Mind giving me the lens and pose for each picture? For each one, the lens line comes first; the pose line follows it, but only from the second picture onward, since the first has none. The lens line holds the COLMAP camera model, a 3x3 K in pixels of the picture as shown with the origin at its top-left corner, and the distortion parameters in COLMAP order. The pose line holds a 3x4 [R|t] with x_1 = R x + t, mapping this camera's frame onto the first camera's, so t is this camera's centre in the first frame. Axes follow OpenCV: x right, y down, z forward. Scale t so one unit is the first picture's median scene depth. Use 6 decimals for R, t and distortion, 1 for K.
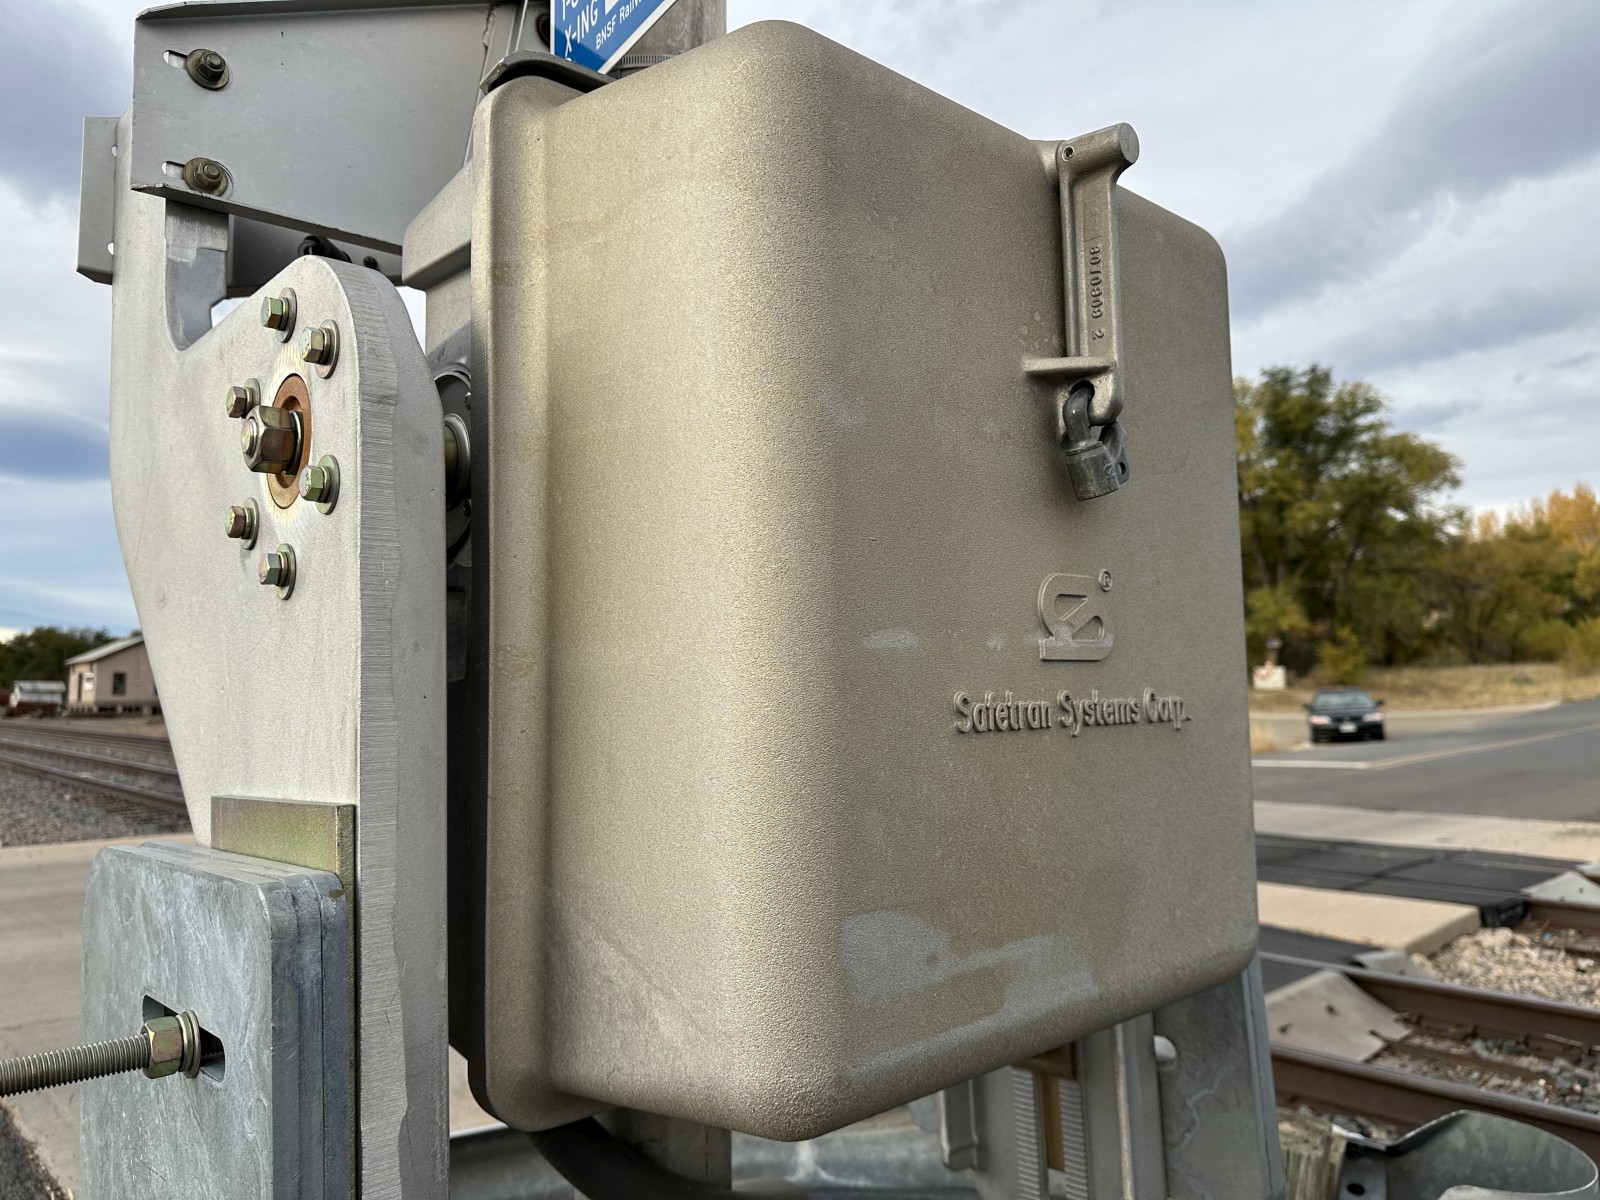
lens RADIAL K [[1132.6, 0, 793.0], [0, 1132.6, 599.5], [0, 0, 1]] dist [-0.003545, -0.001873]
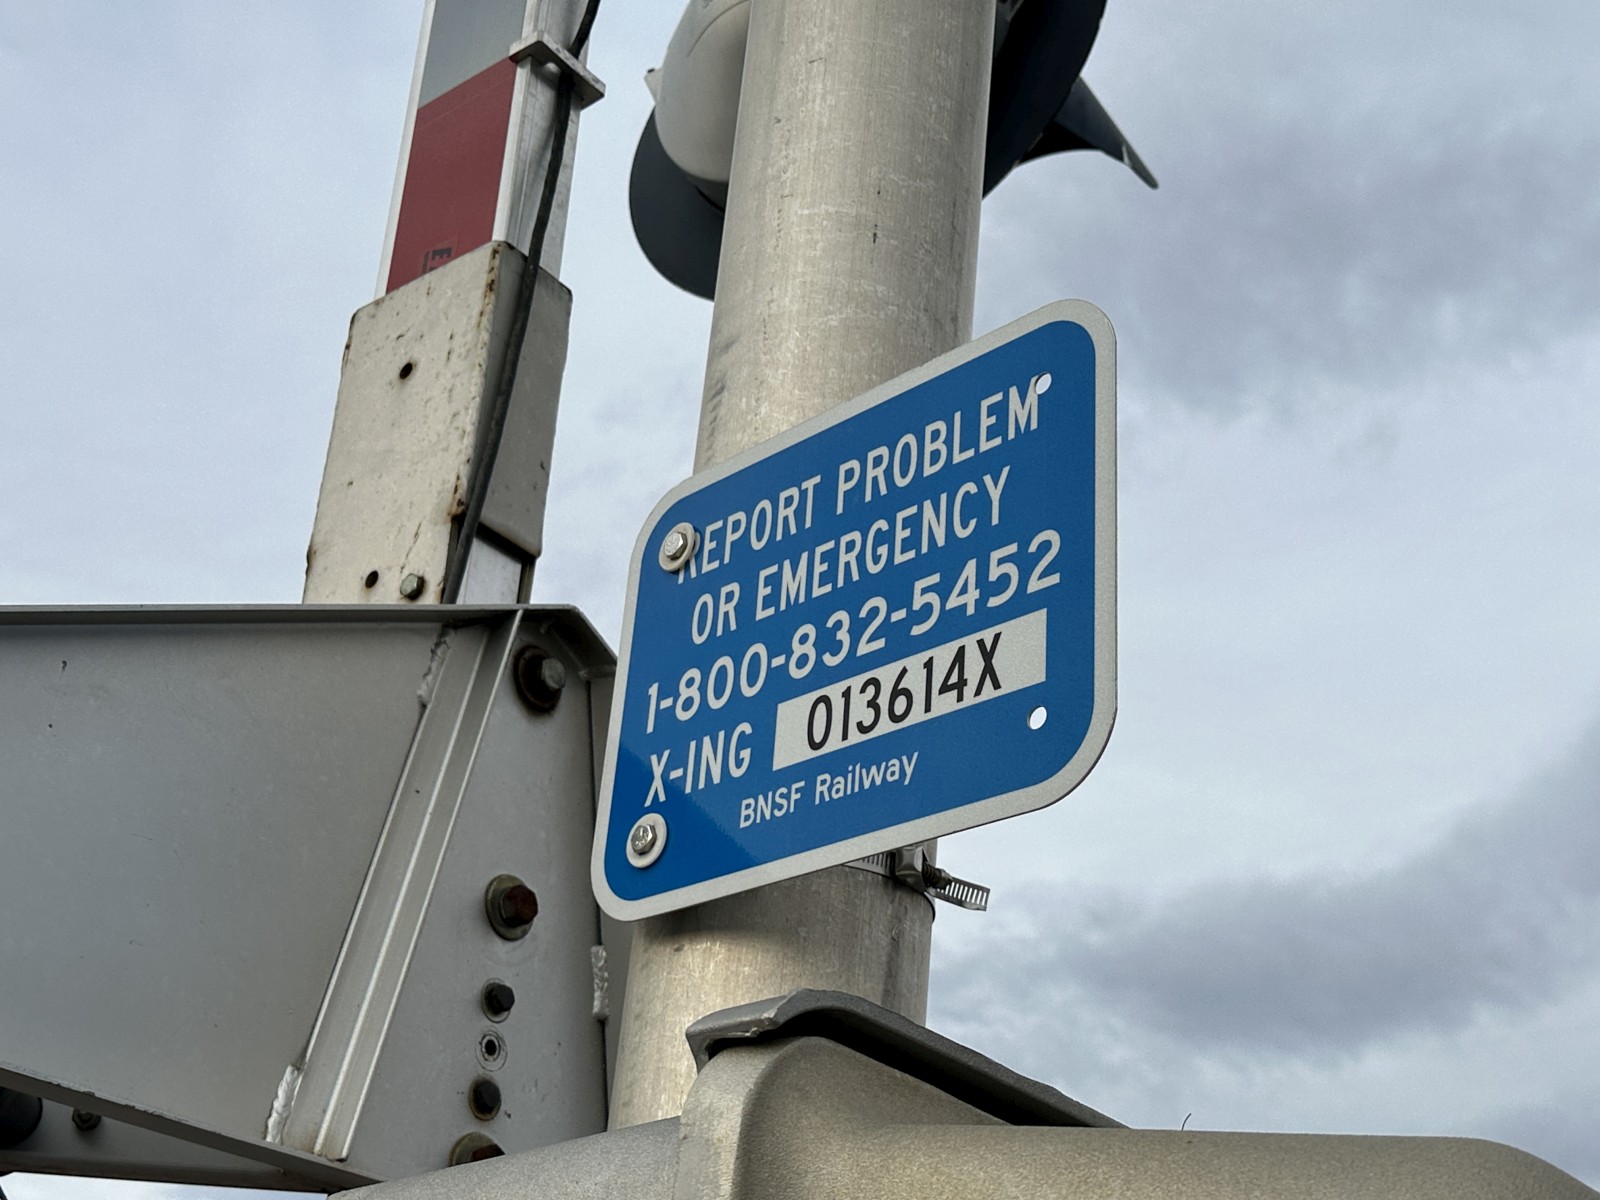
lens RADIAL K [[2243.6, 0, 797.6], [0, 2243.6, 600.1], [0, 0, 1]] dist [0.074850, 0.000000]
pose [[0.978458, 0.167881, 0.120153, -0.308147], [-0.109992, 0.916440, -0.384758, -0.218093], [-0.174706, 0.363253, 0.915164, 0.062016]]
